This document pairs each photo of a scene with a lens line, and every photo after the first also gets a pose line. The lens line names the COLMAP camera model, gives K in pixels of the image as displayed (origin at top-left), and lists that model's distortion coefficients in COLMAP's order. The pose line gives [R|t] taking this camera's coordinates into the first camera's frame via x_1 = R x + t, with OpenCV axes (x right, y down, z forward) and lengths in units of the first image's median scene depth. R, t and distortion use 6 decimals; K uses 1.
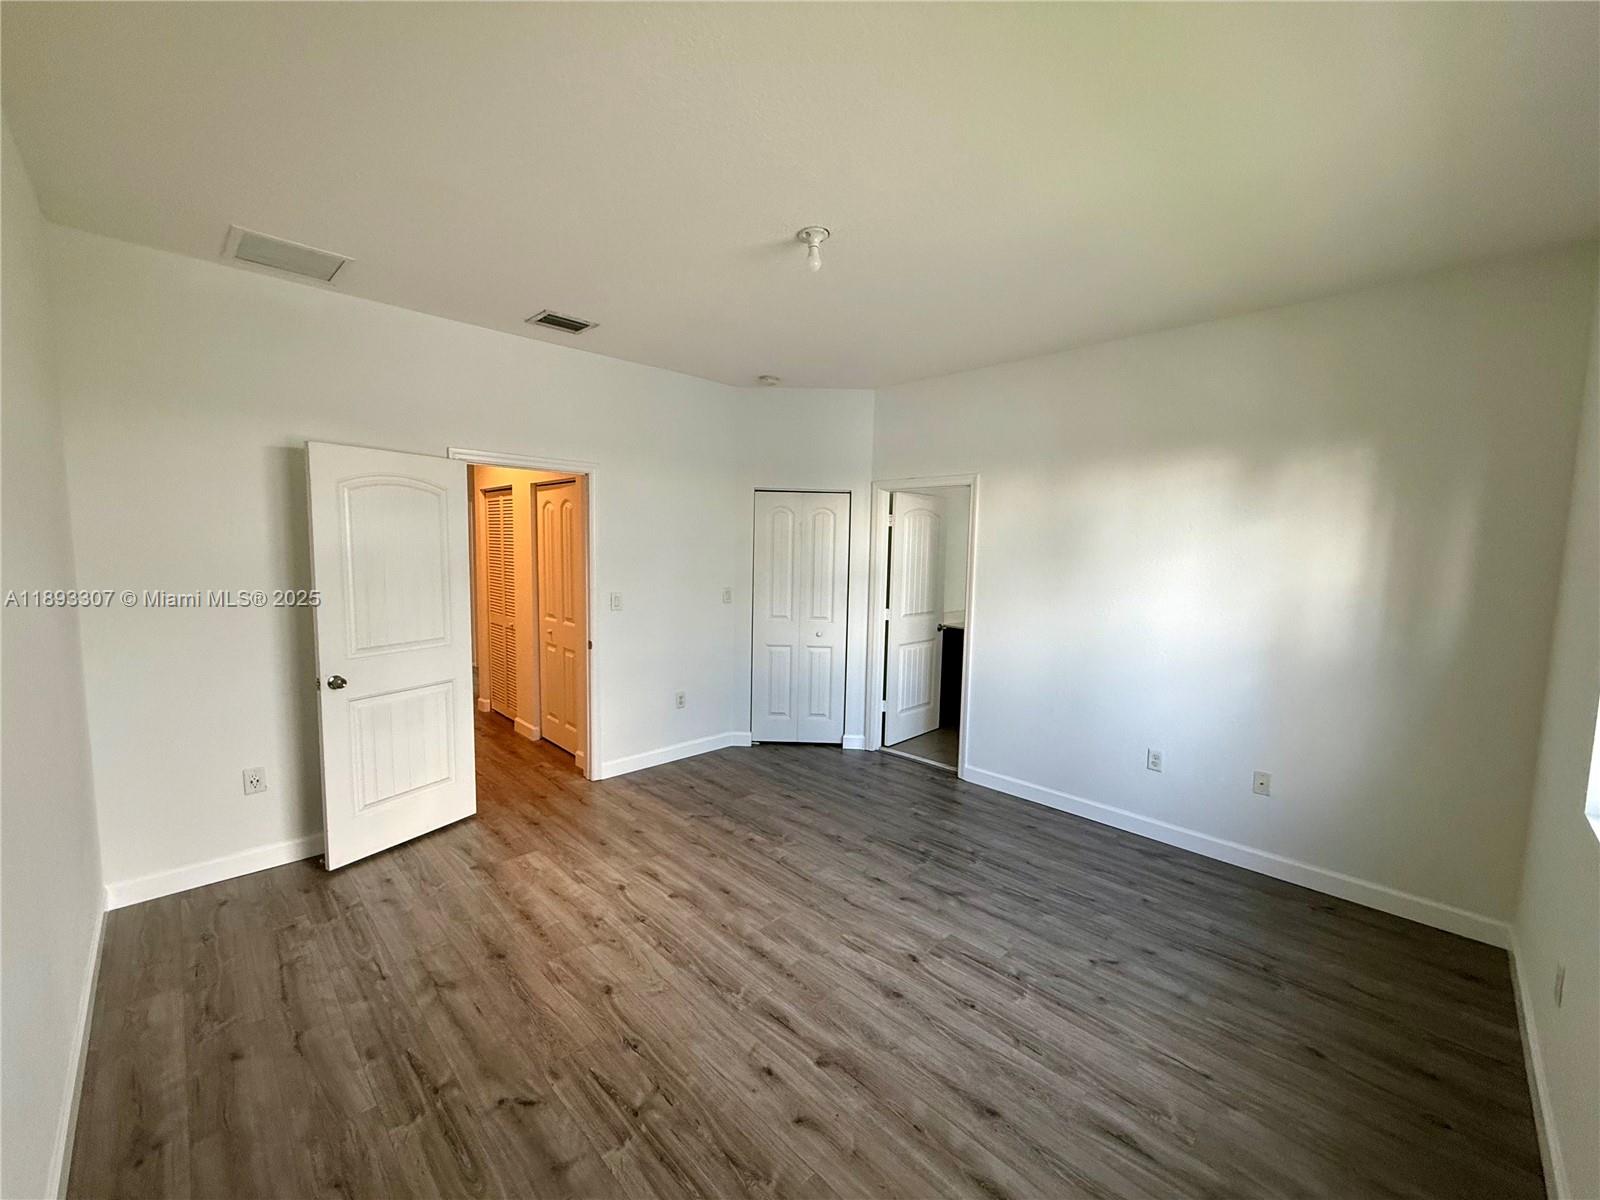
lens RADIAL K [[636.8, 0, 805.5], [0, 636.8, 631.6], [0, 0, 1]] dist [0.000632, 0.000913]
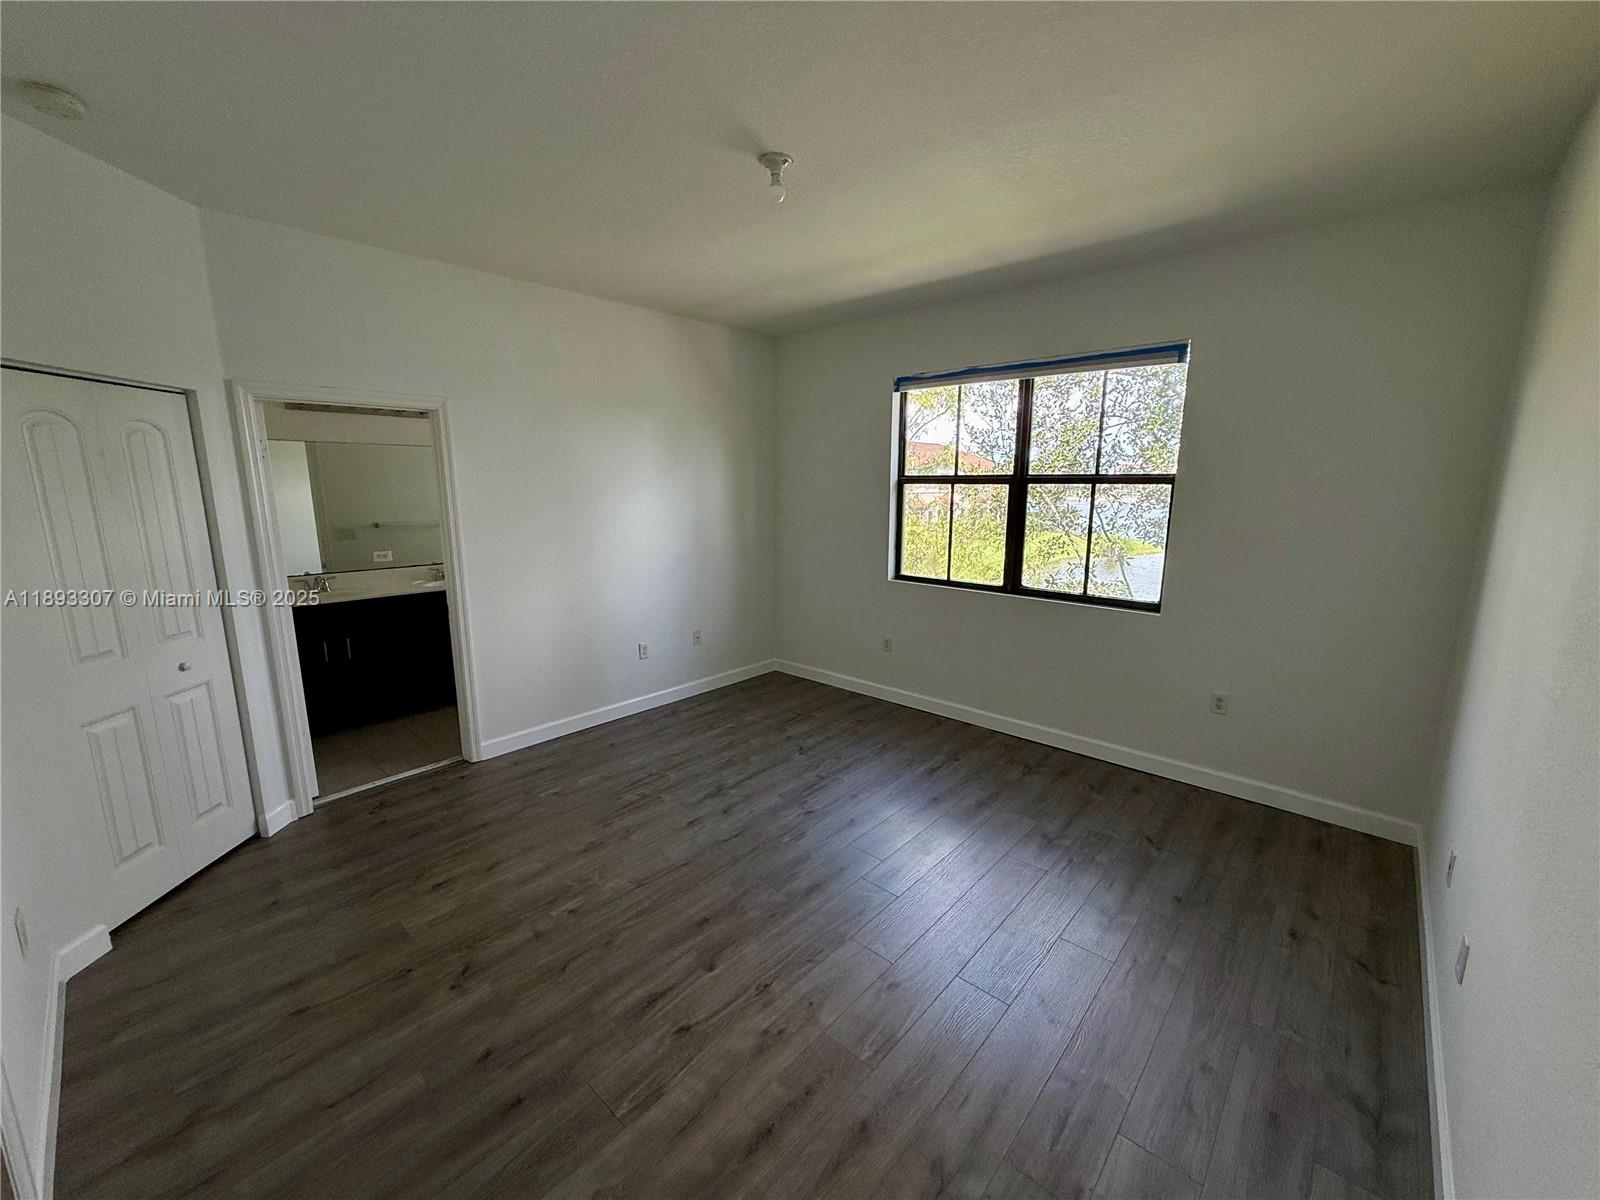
lens RADIAL K [[636.8, 0, 790.6], [0, 636.8, 597.0], [0, 0, 1]] dist [0.000632, 0.000913]
pose [[-0.039748, -0.199469, 0.979098, -0.829356], [0.137049, 0.969523, 0.203082, -0.147457], [-0.989767, 0.142256, -0.011199, 0.813138]]
